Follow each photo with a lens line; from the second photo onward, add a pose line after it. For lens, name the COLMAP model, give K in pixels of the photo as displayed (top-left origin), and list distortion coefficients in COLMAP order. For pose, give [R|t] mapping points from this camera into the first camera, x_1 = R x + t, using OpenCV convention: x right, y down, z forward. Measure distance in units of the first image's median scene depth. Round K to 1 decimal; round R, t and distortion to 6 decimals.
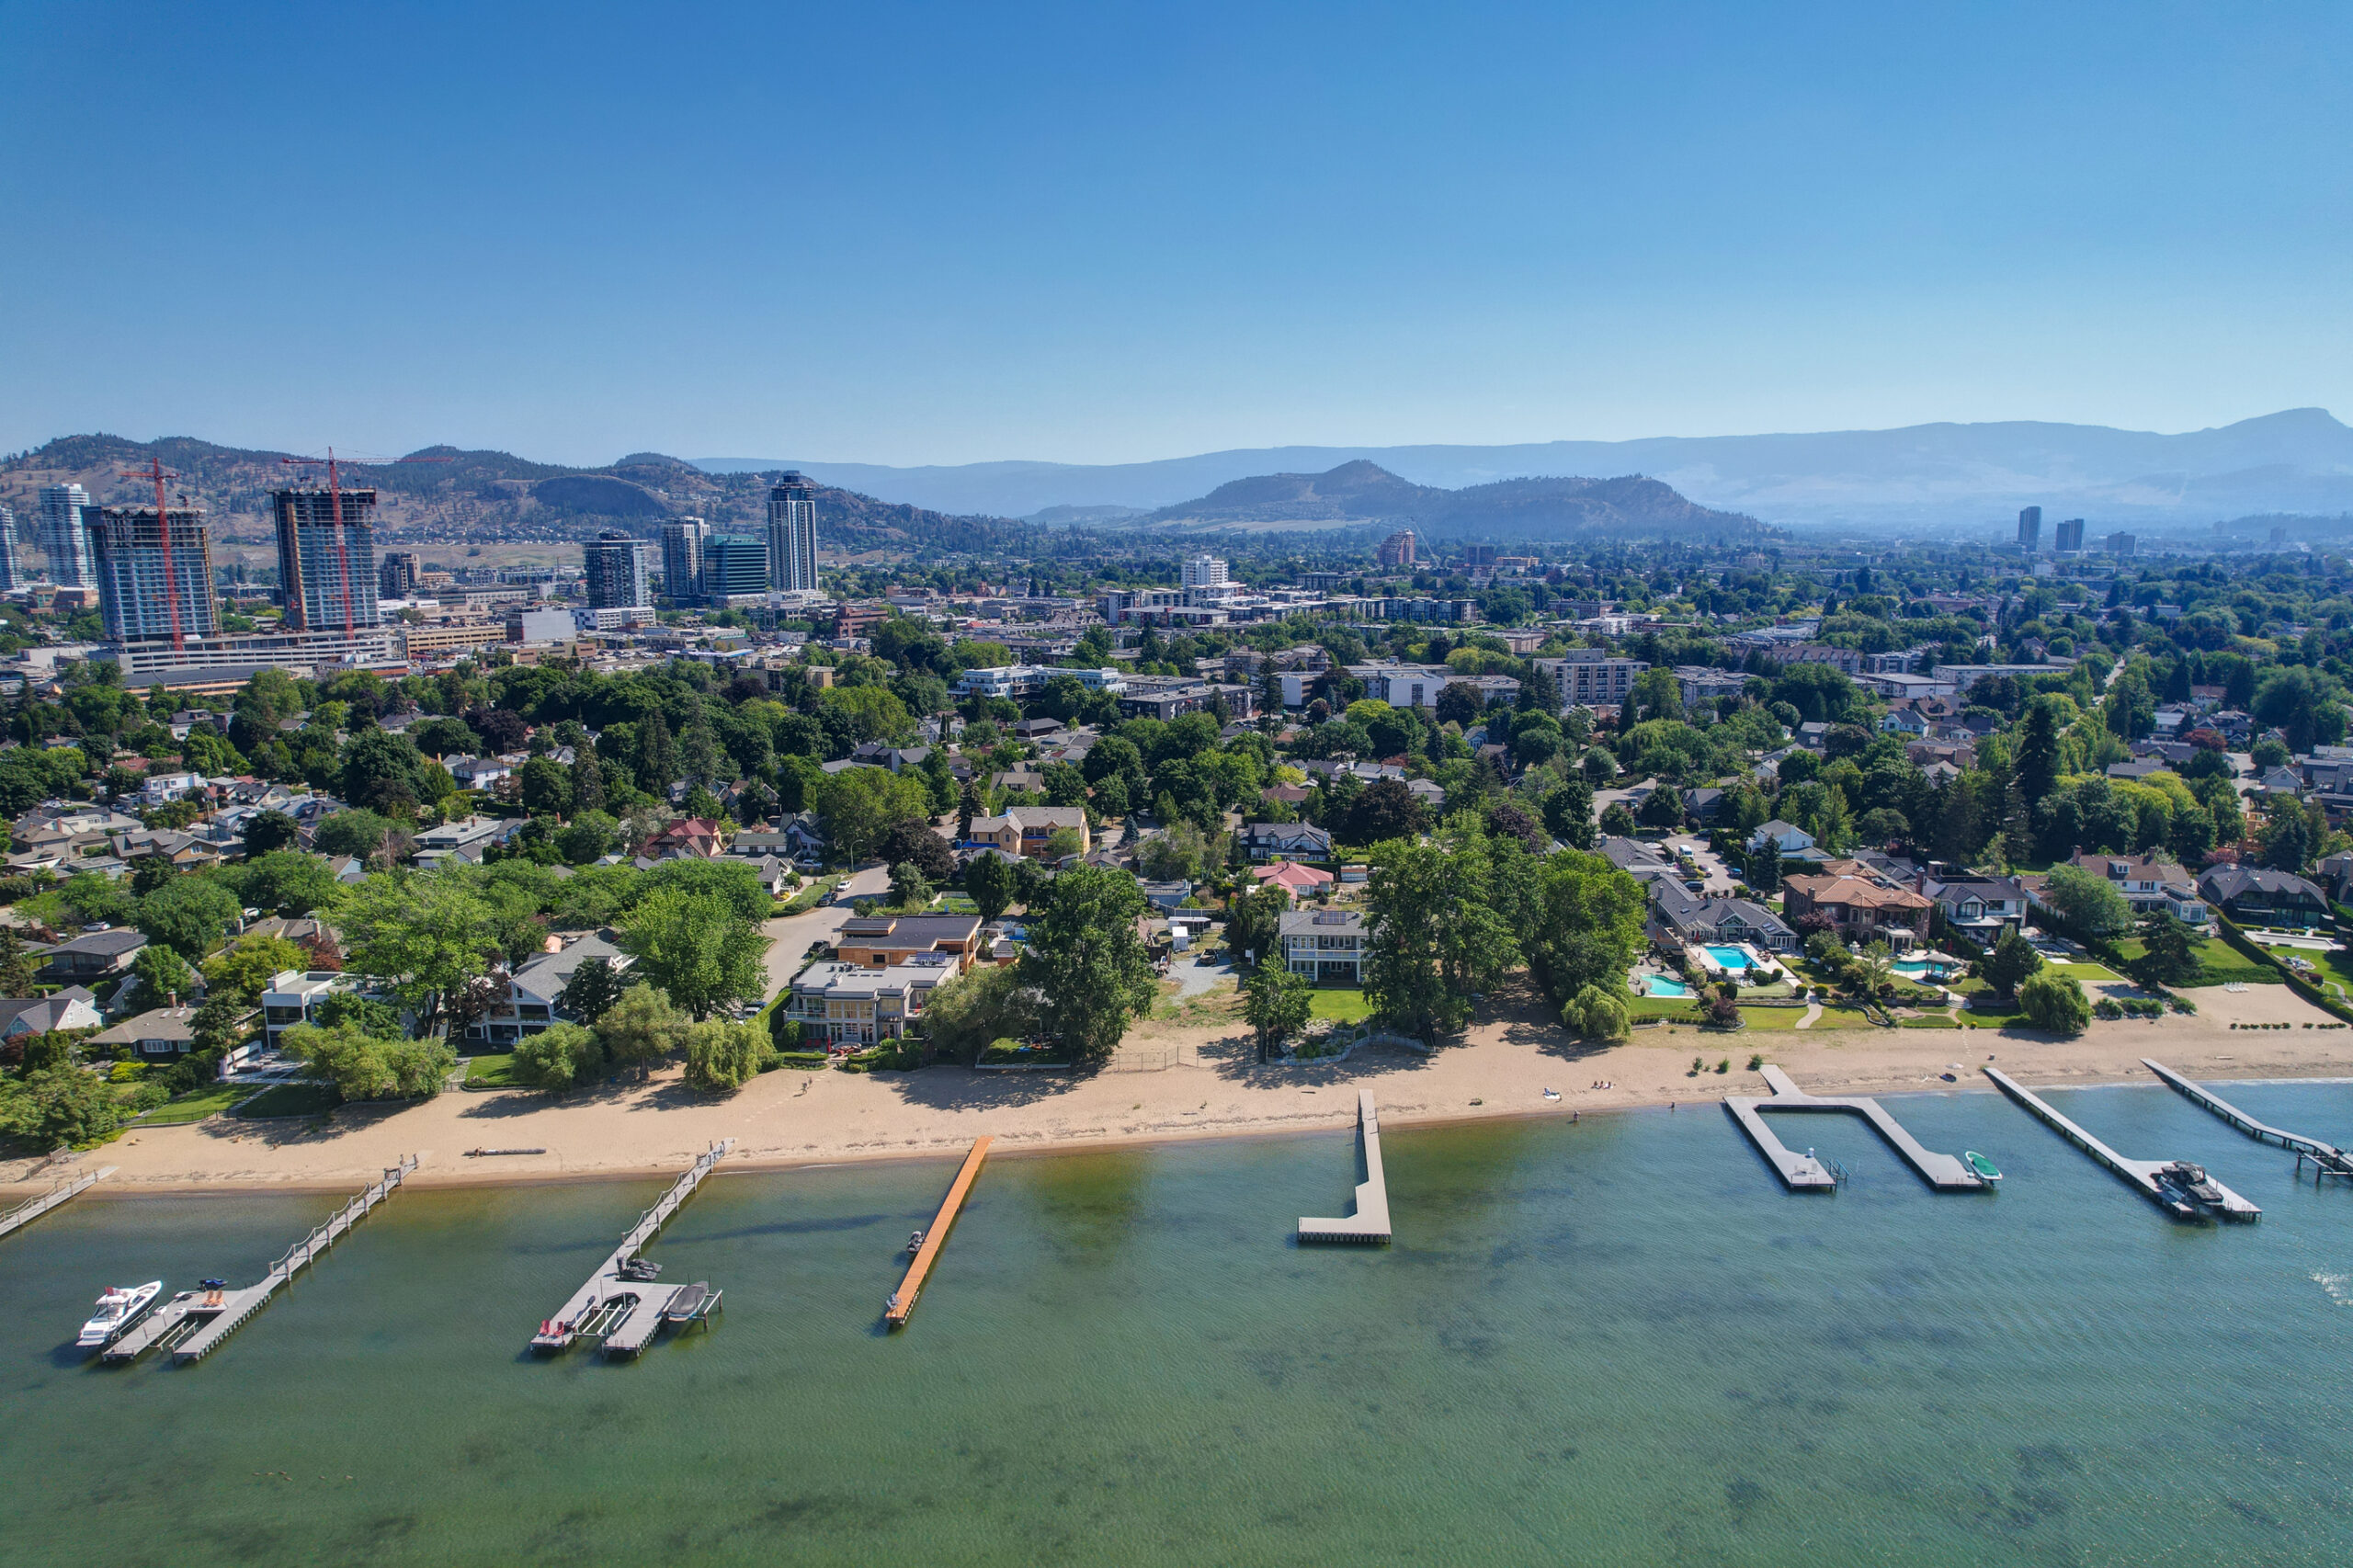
lens RADIAL K [[1504.2, 0, 1185.3], [0, 1504.2, 791.2], [0, 0, 1]] dist [-0.066282, 0.058997]
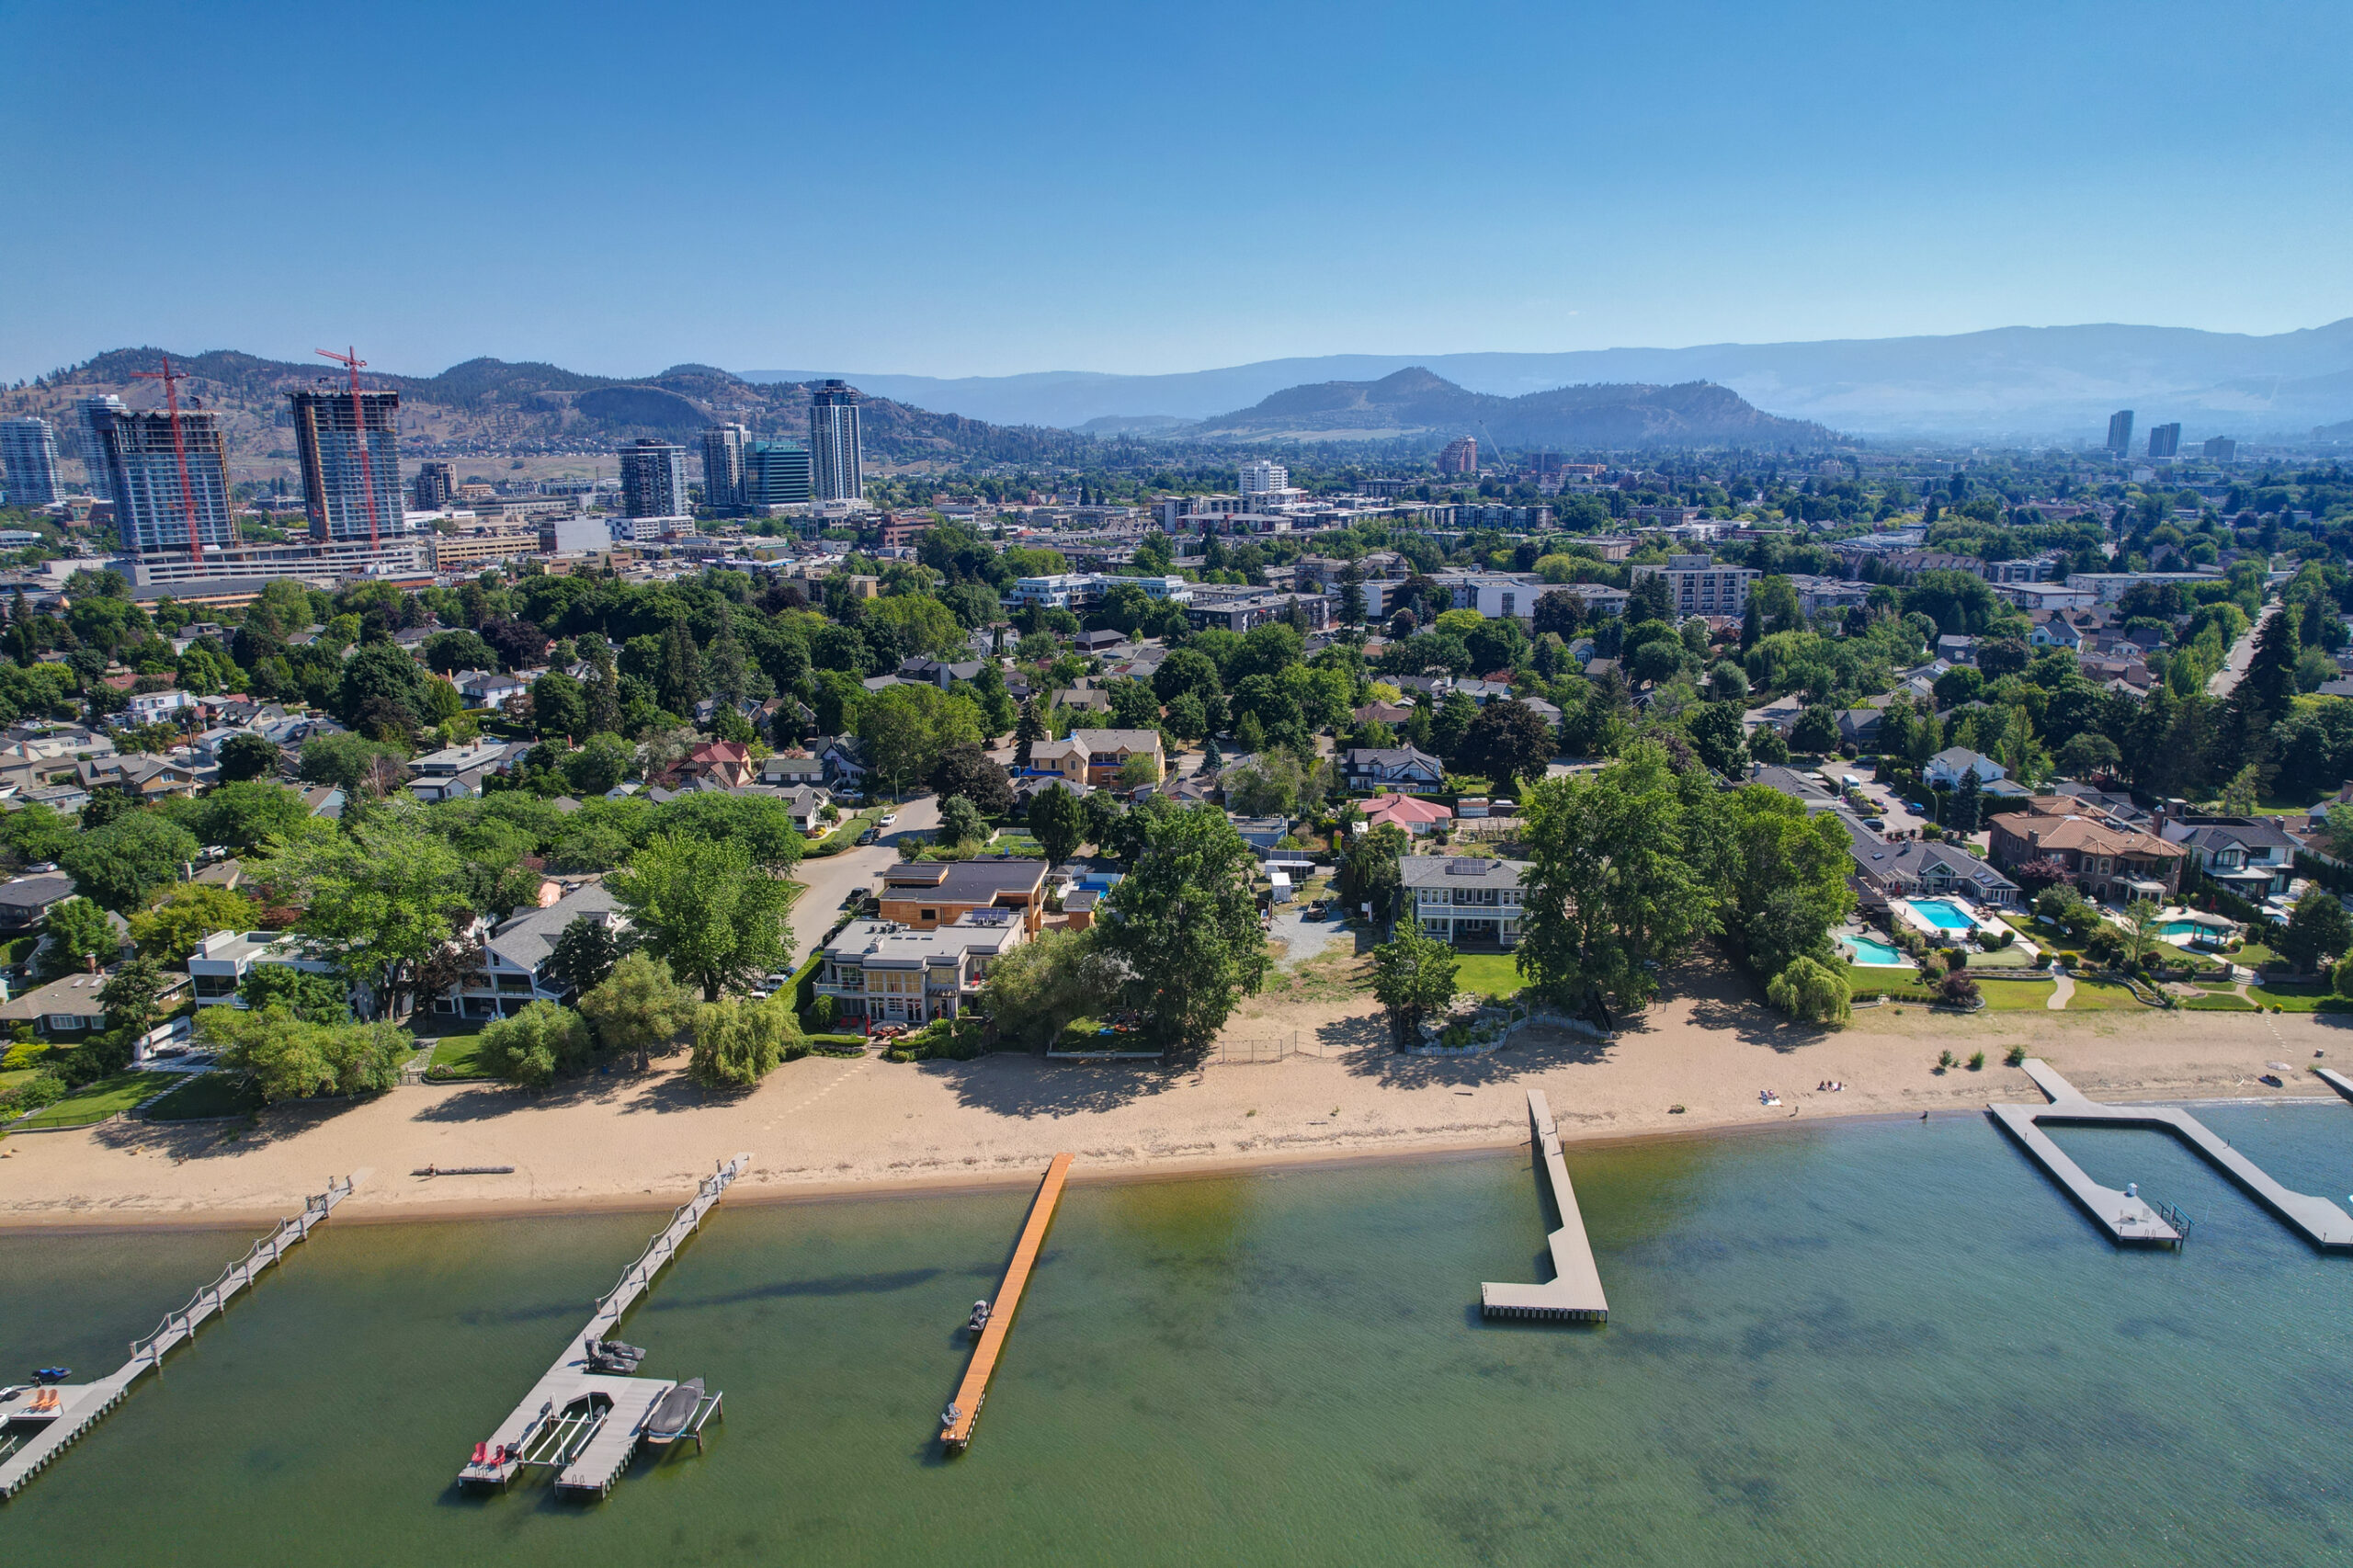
lens RADIAL K [[1504.2, 0, 1185.3], [0, 1504.2, 791.2], [0, 0, 1]] dist [-0.066282, 0.058997]
pose [[0.999504, 0.002661, -0.031391, -0.024080], [-0.000878, 0.998392, 0.056685, -0.003261], [0.031492, -0.056629, 0.997899, 0.119879]]
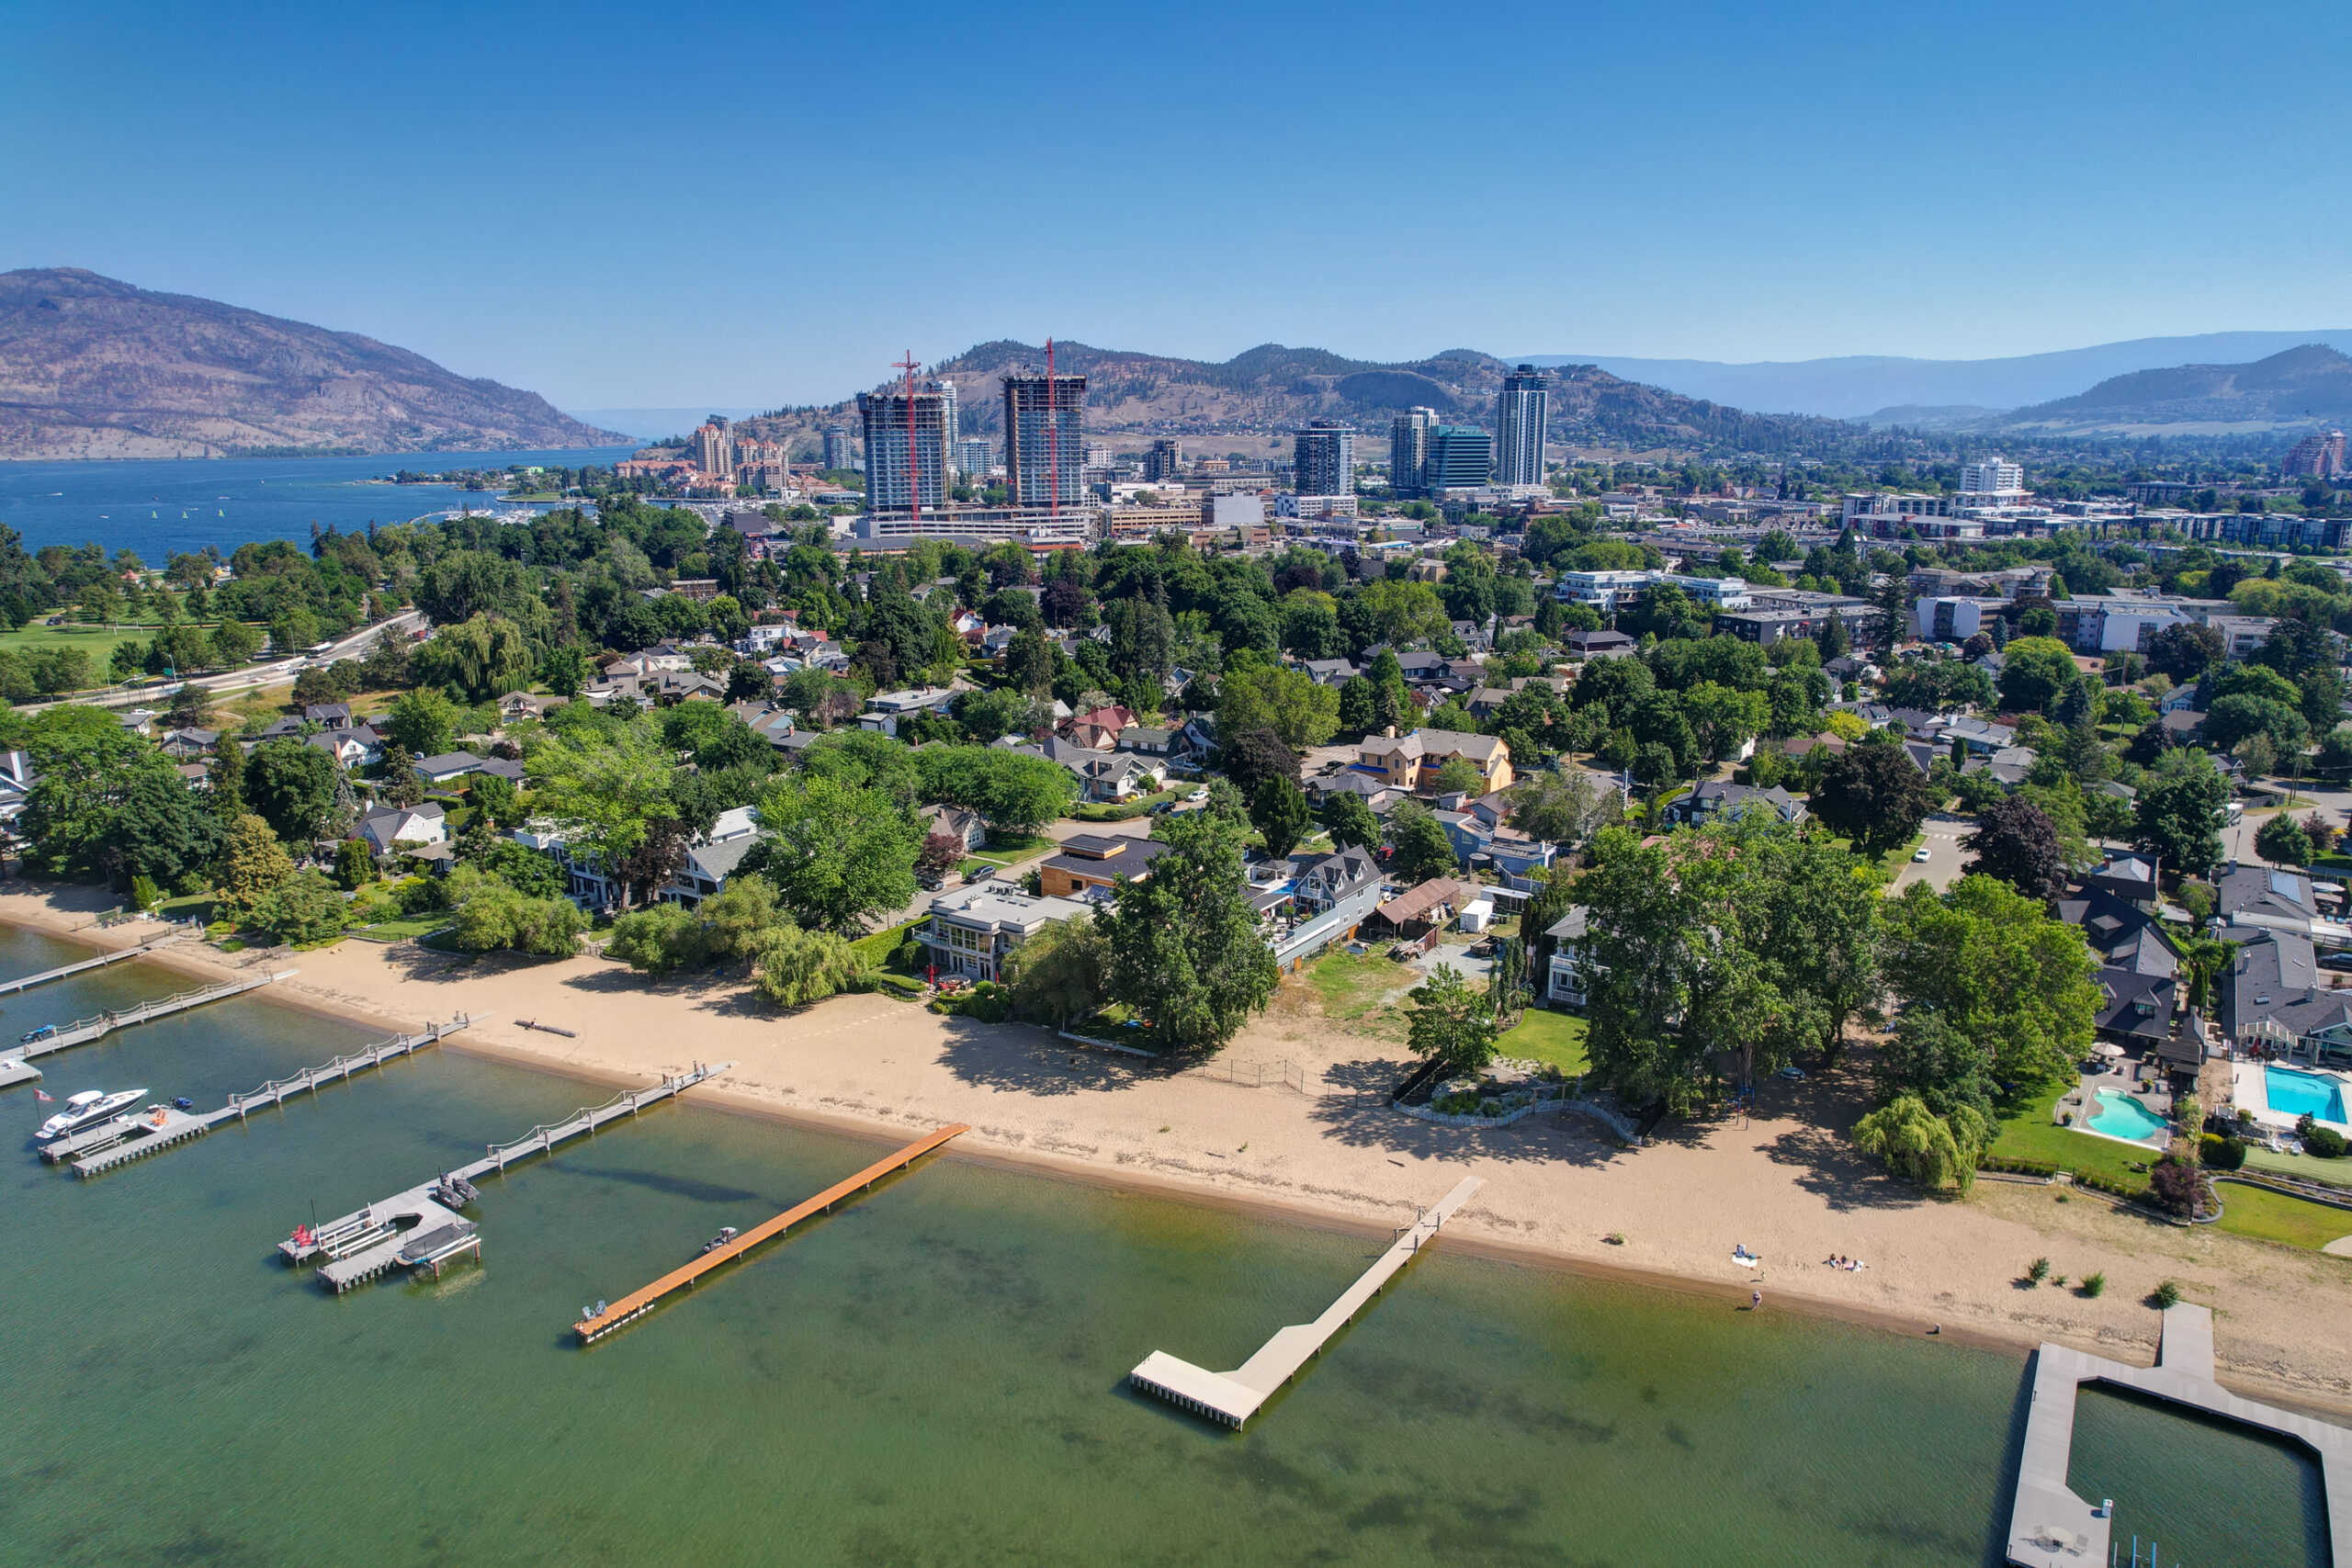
lens RADIAL K [[1503.5, 0, 1184.8], [0, 1503.5, 791.2], [0, 0, 1]] dist [-0.066282, 0.058997]
pose [[0.864072, 0.120654, -0.488694, 0.186835], [-0.088563, 0.992144, 0.088361, -0.017129], [0.495516, -0.033070, 0.867969, 0.194172]]
